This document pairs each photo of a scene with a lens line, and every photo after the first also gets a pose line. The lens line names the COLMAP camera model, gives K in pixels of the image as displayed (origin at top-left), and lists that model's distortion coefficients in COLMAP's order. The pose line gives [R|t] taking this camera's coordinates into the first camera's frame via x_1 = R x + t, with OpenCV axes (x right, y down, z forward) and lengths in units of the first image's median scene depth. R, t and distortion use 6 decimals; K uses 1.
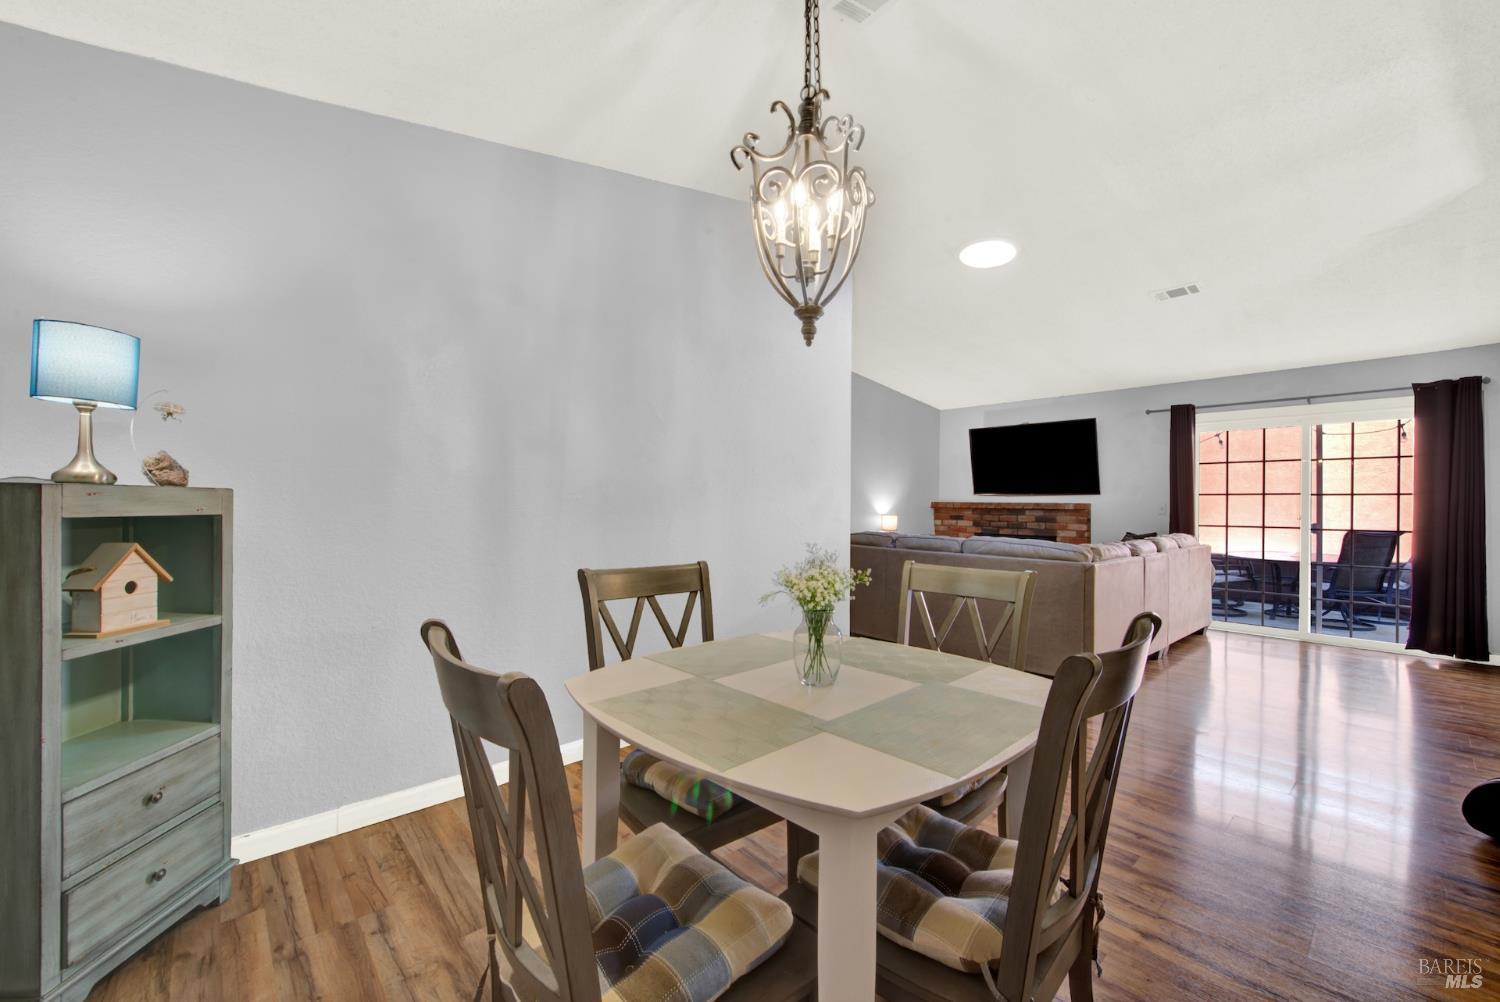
lens RADIAL K [[600.2, 0, 755.7], [0, 600.2, 503.3], [0, 0, 1]] dist [0.003756, -0.002859]
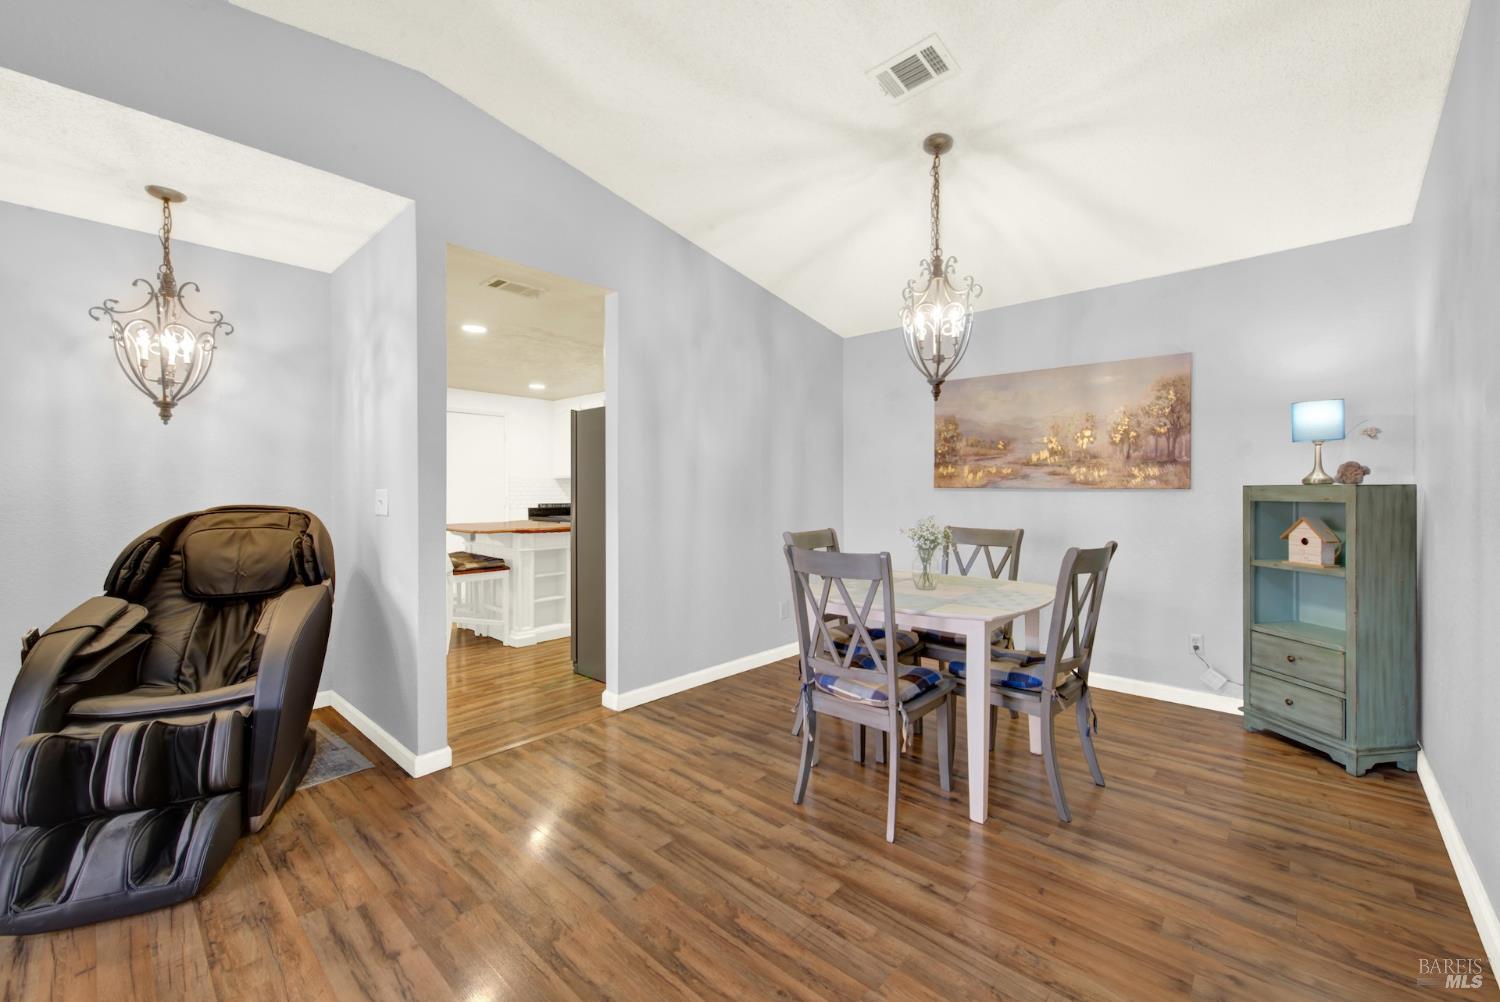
lens RADIAL K [[600.2, 0, 757.7], [0, 600.2, 494.5], [0, 0, 1]] dist [0.003756, -0.002859]
pose [[-0.993033, -0.005317, -0.117716, 0.263930], [-0.006311, 0.999948, 0.008072, -0.001794], [0.117667, 0.008759, -0.993015, 0.861493]]
